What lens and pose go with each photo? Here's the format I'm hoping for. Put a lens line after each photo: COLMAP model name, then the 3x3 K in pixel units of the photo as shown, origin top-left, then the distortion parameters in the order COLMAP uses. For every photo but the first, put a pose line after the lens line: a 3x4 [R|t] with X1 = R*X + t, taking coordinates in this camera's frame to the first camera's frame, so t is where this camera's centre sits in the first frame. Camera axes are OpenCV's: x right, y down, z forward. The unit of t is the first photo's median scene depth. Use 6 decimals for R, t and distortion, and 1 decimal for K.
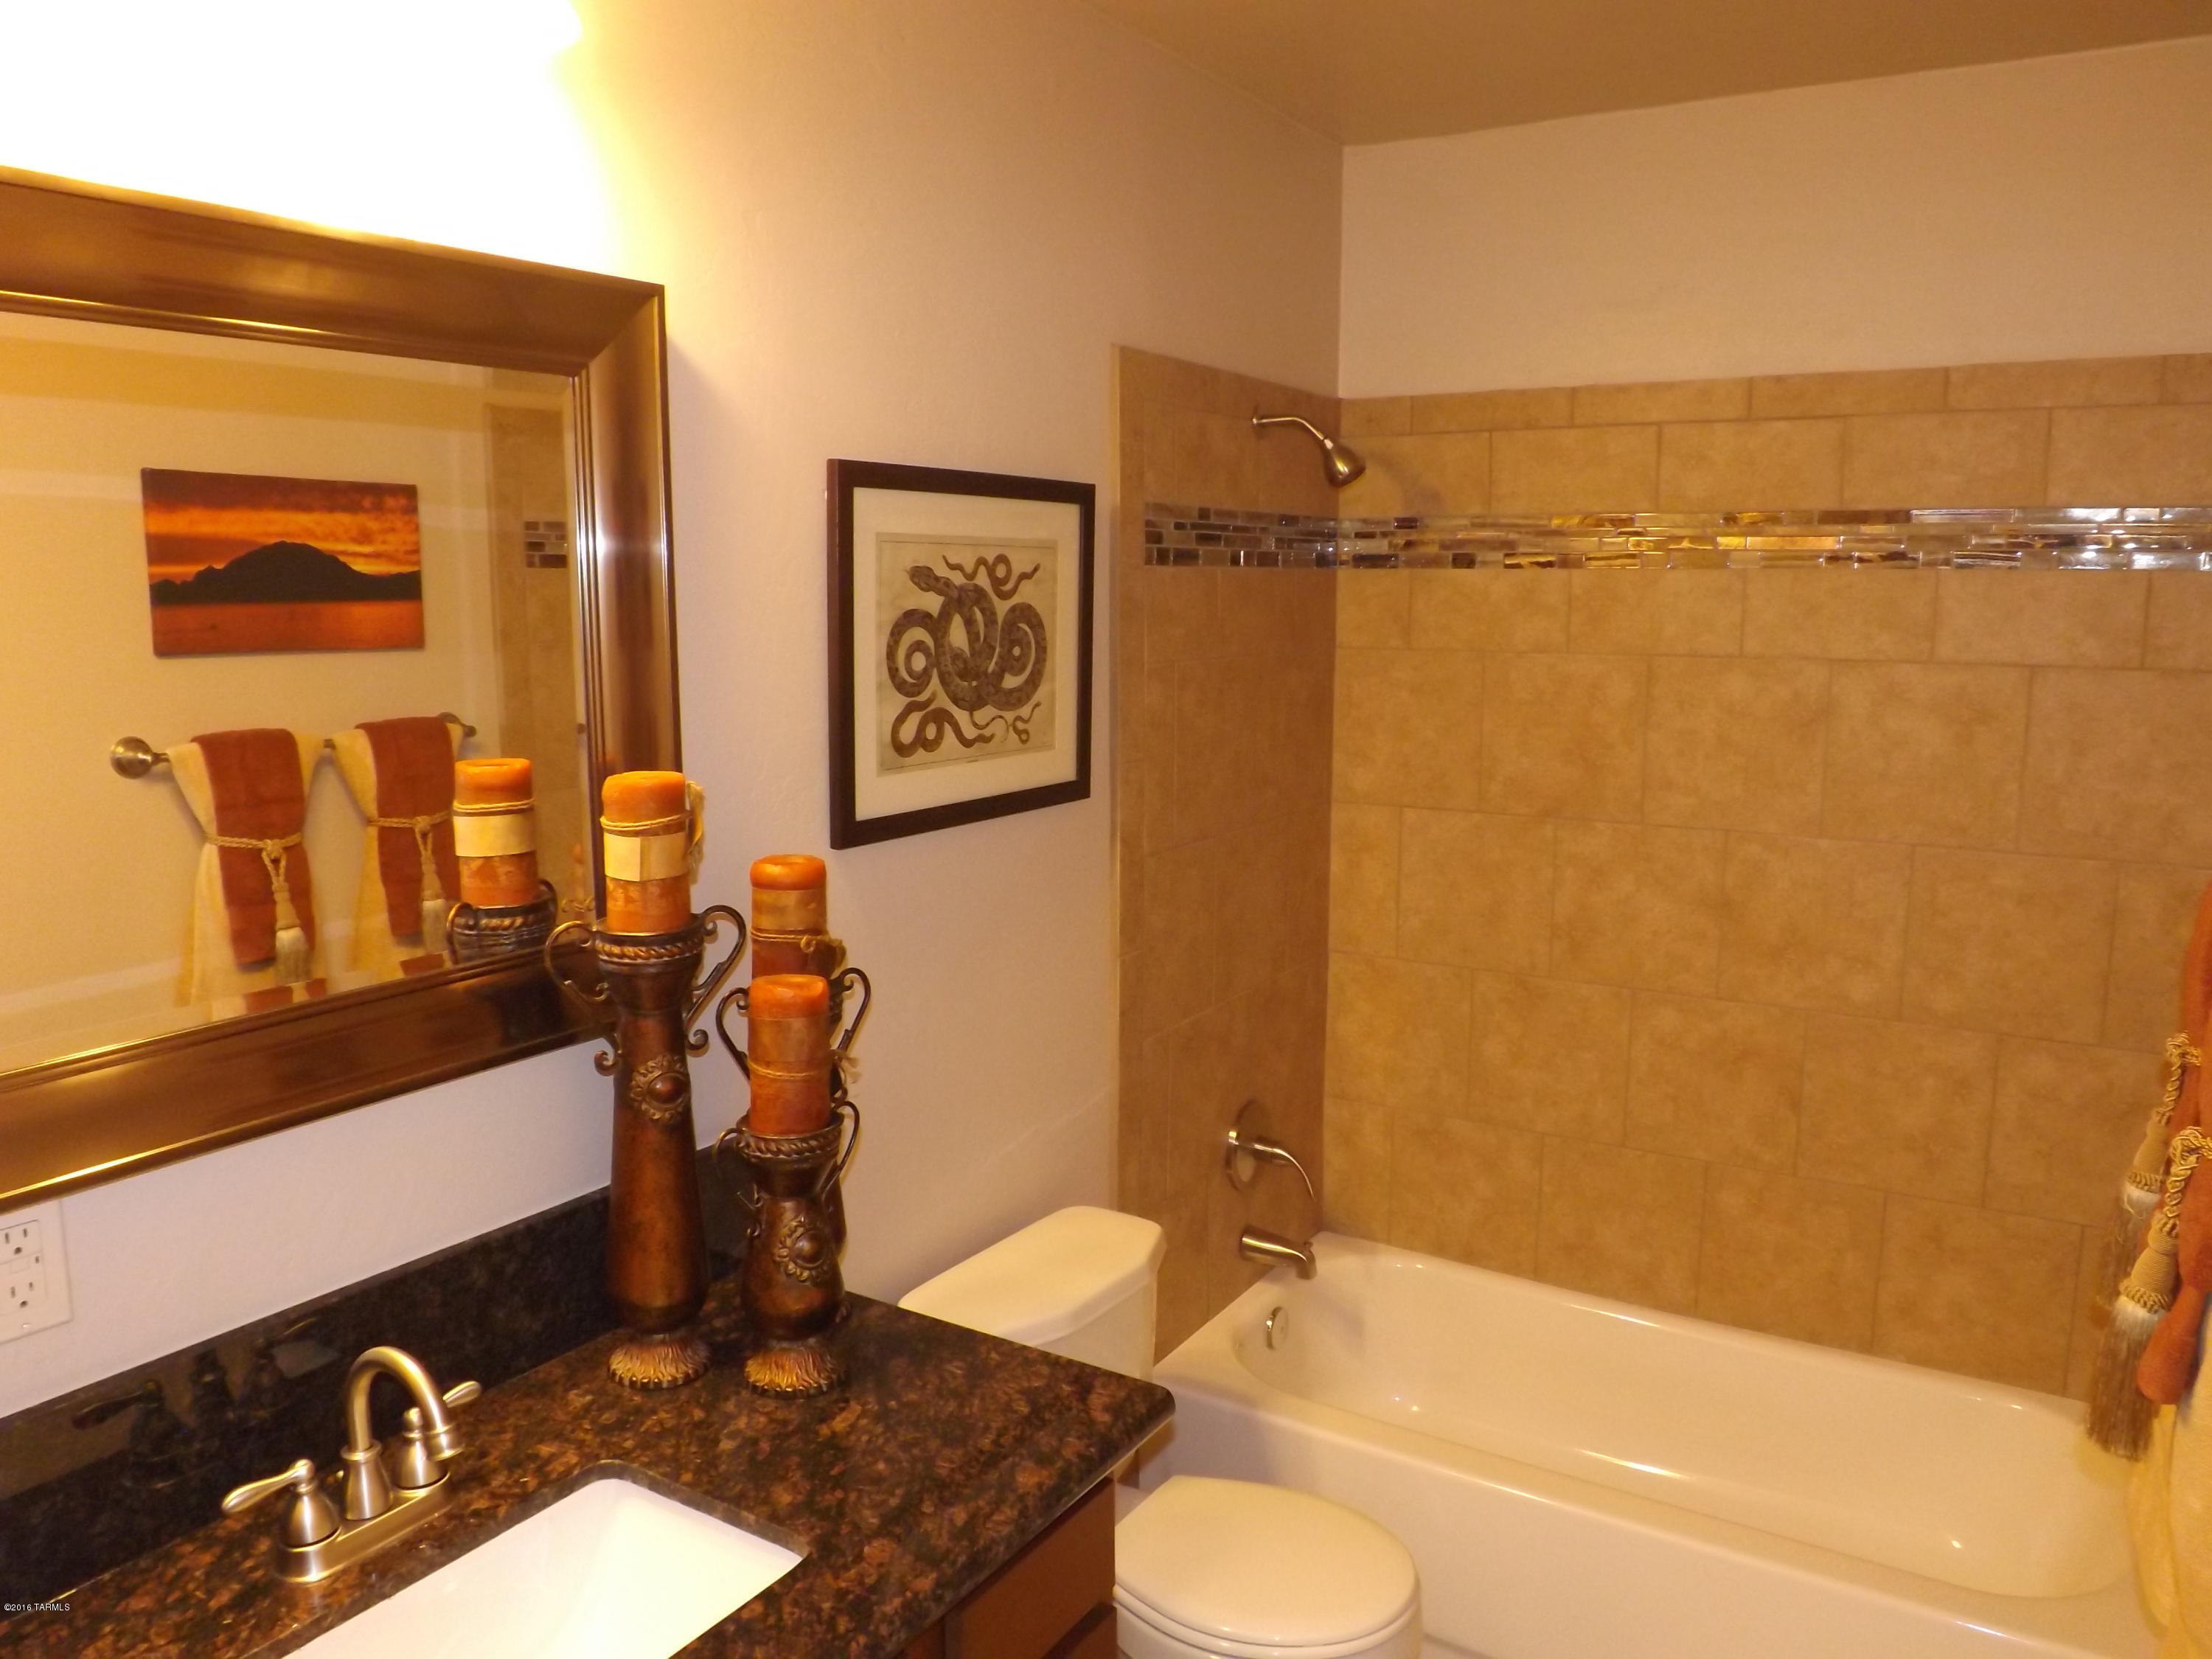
lens RADIAL K [[1590.5, 0, 1109.6], [0, 1590.5, 819.6], [0, 0, 1]] dist [-0.069539, 0.019566]
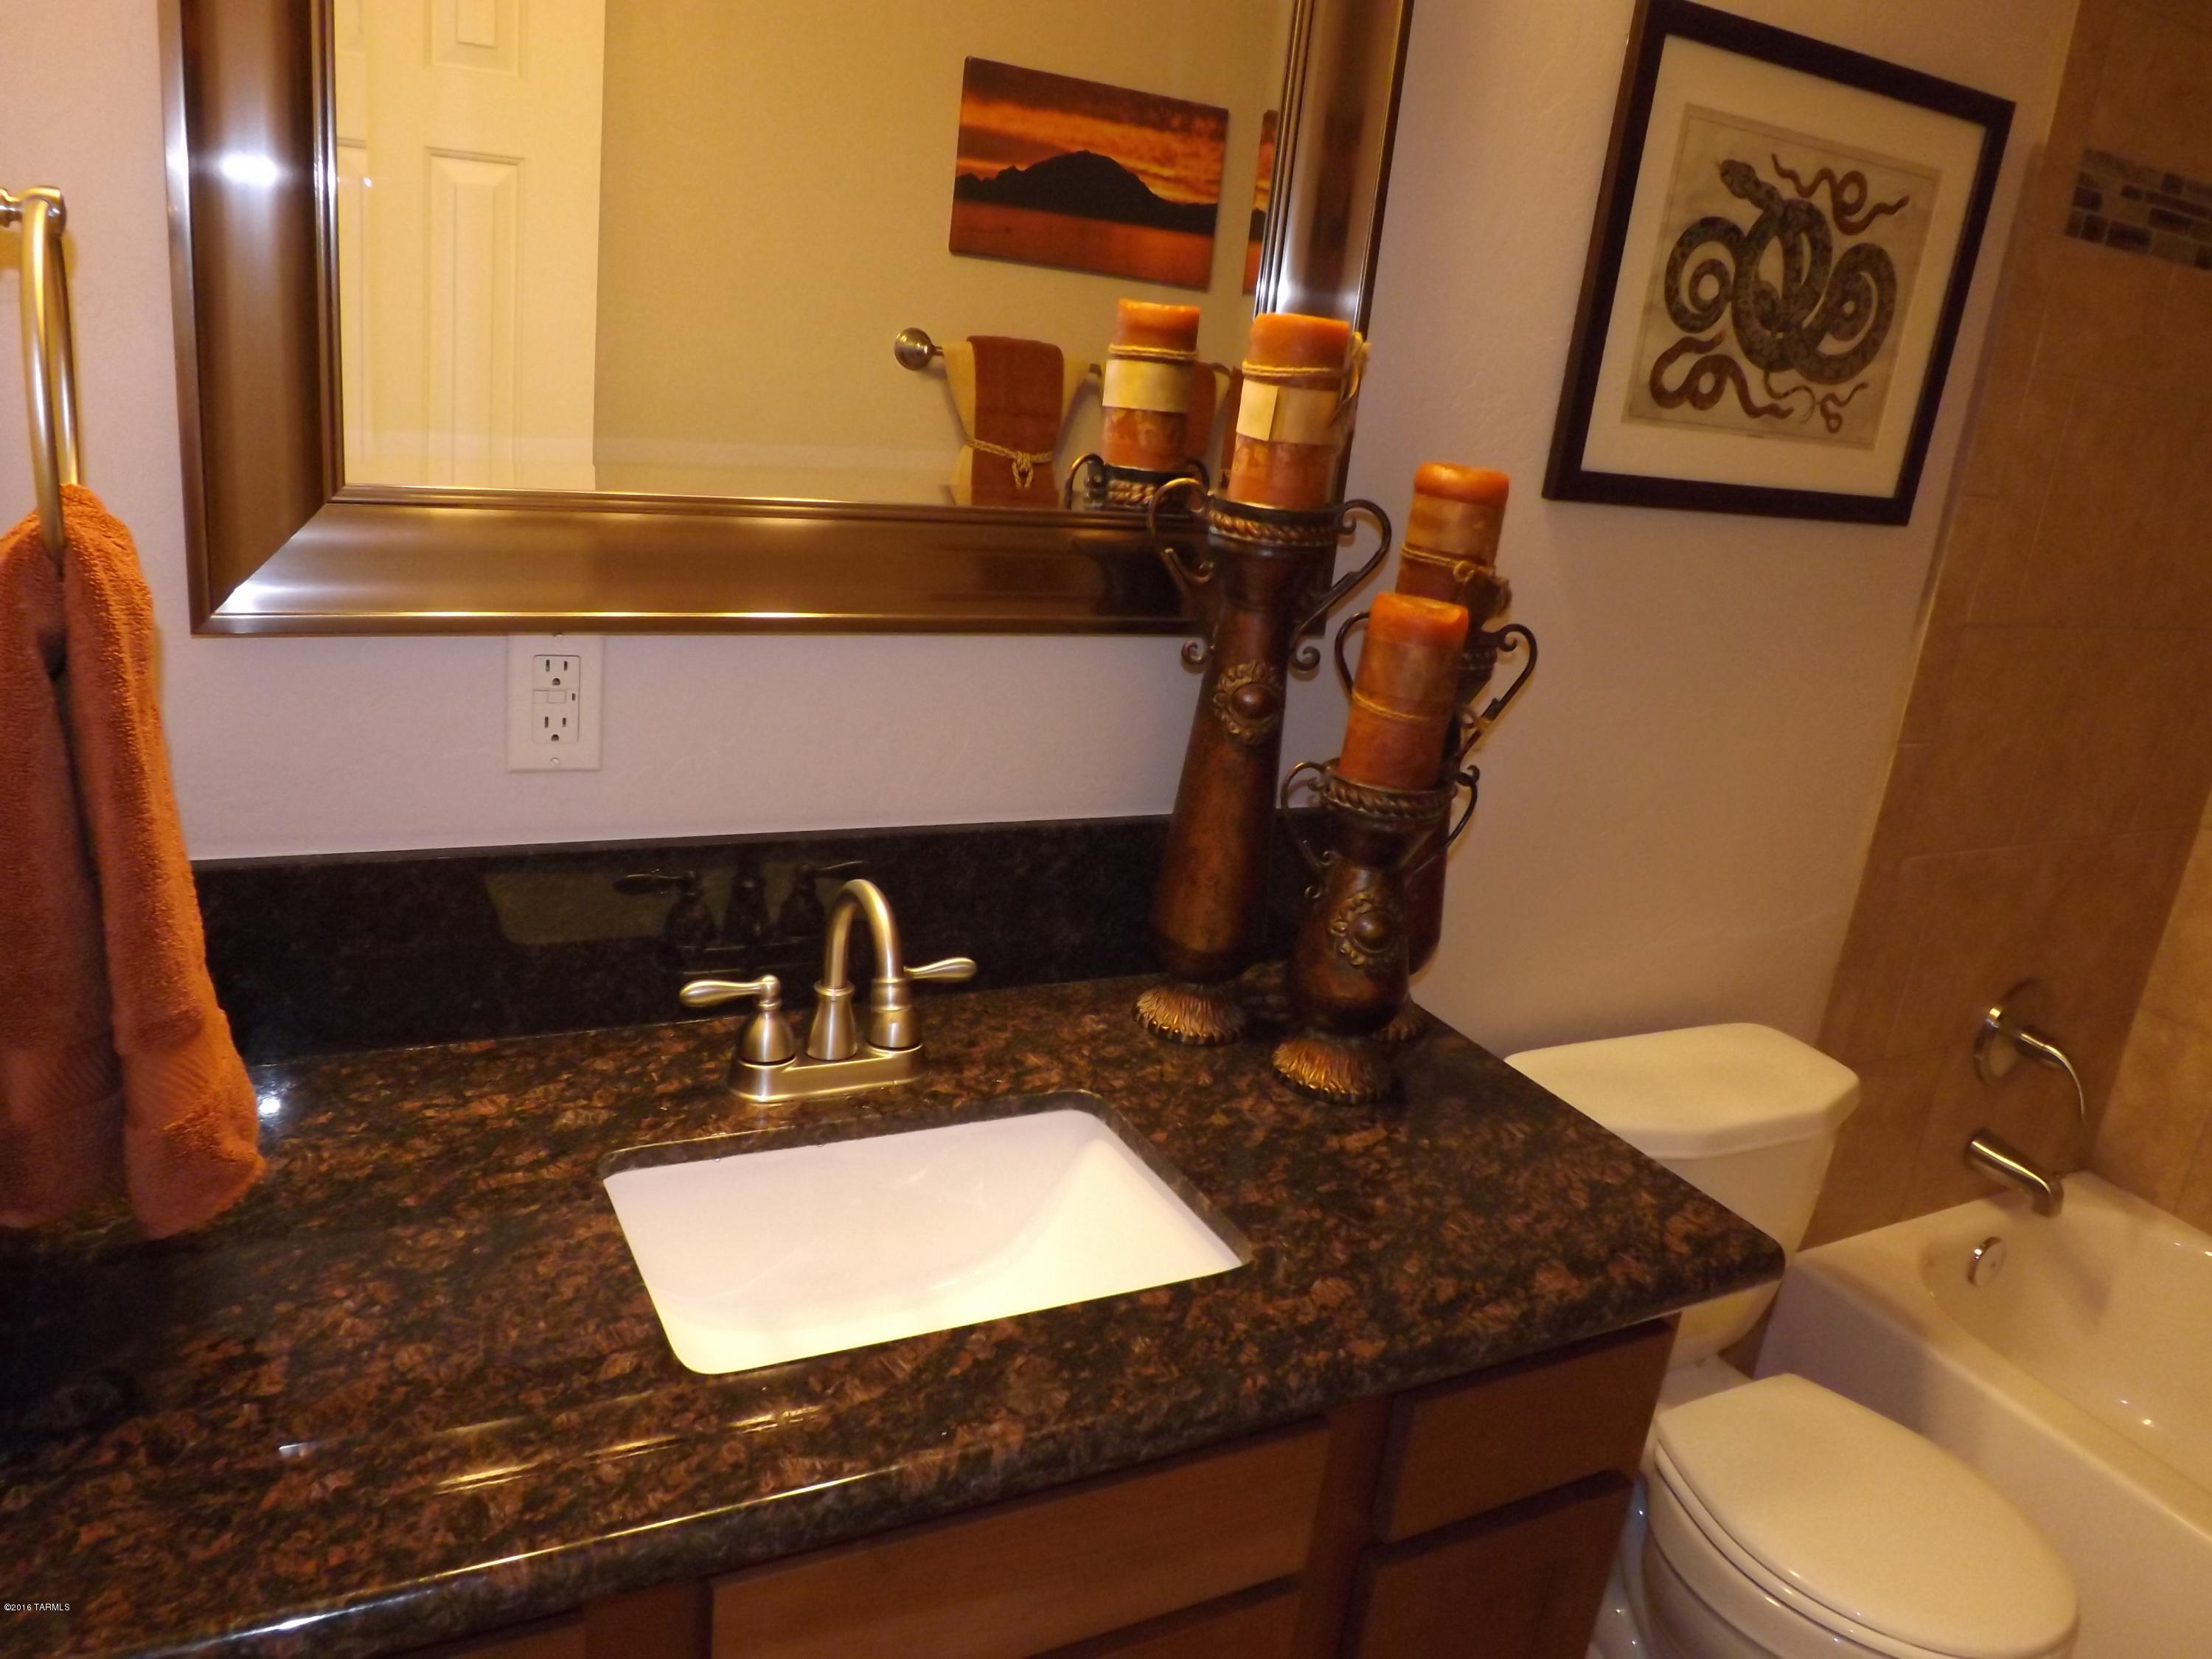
lens RADIAL K [[1590.5, 0, 1109.6], [0, 1590.5, 819.6], [0, 0, 1]] dist [-0.069539, 0.019566]
pose [[0.858711, 0.241929, -0.451758, 0.036732], [-0.181525, 0.967989, 0.173339, 0.072596], [0.479233, -0.066843, 0.875139, 0.162382]]
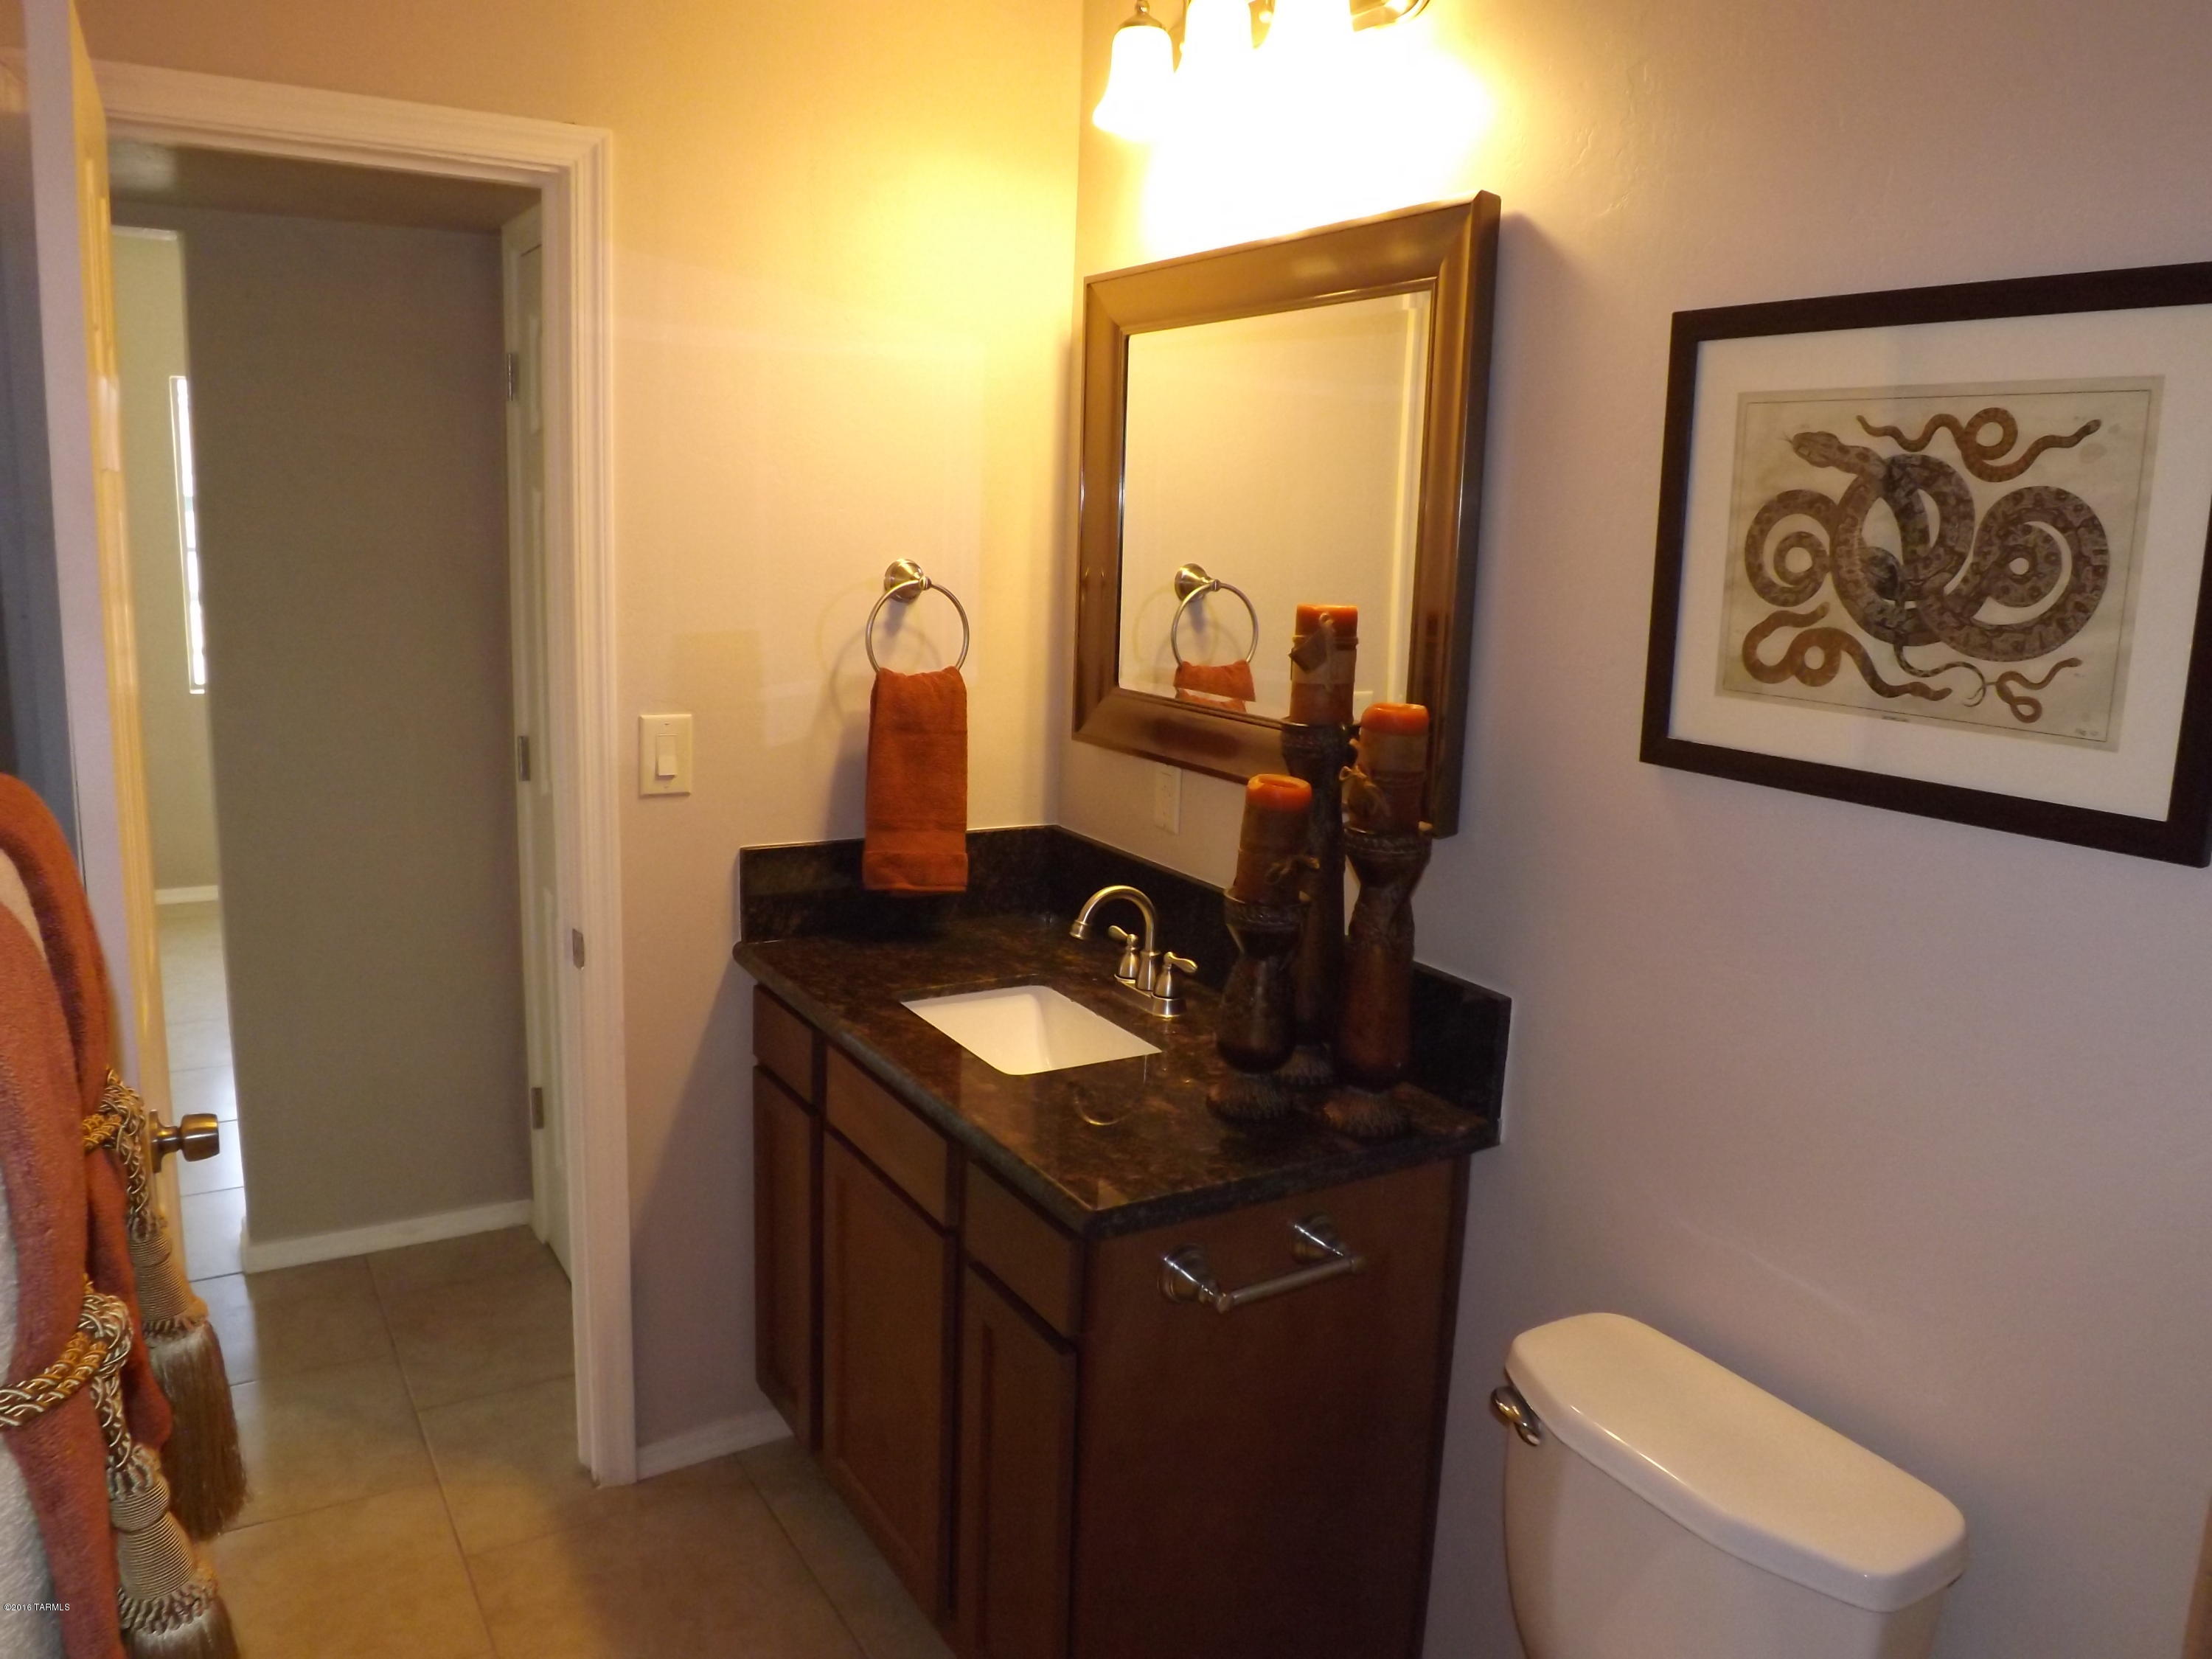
lens RADIAL K [[1590.5, 0, 1109.6], [0, 1590.5, 819.6], [0, 0, 1]] dist [-0.069539, 0.019566]
pose [[-0.447257, 0.148498, -0.881992, 0.684820], [-0.168607, 0.954442, 0.246197, -0.107479], [0.878369, 0.258823, -0.401843, 1.018948]]
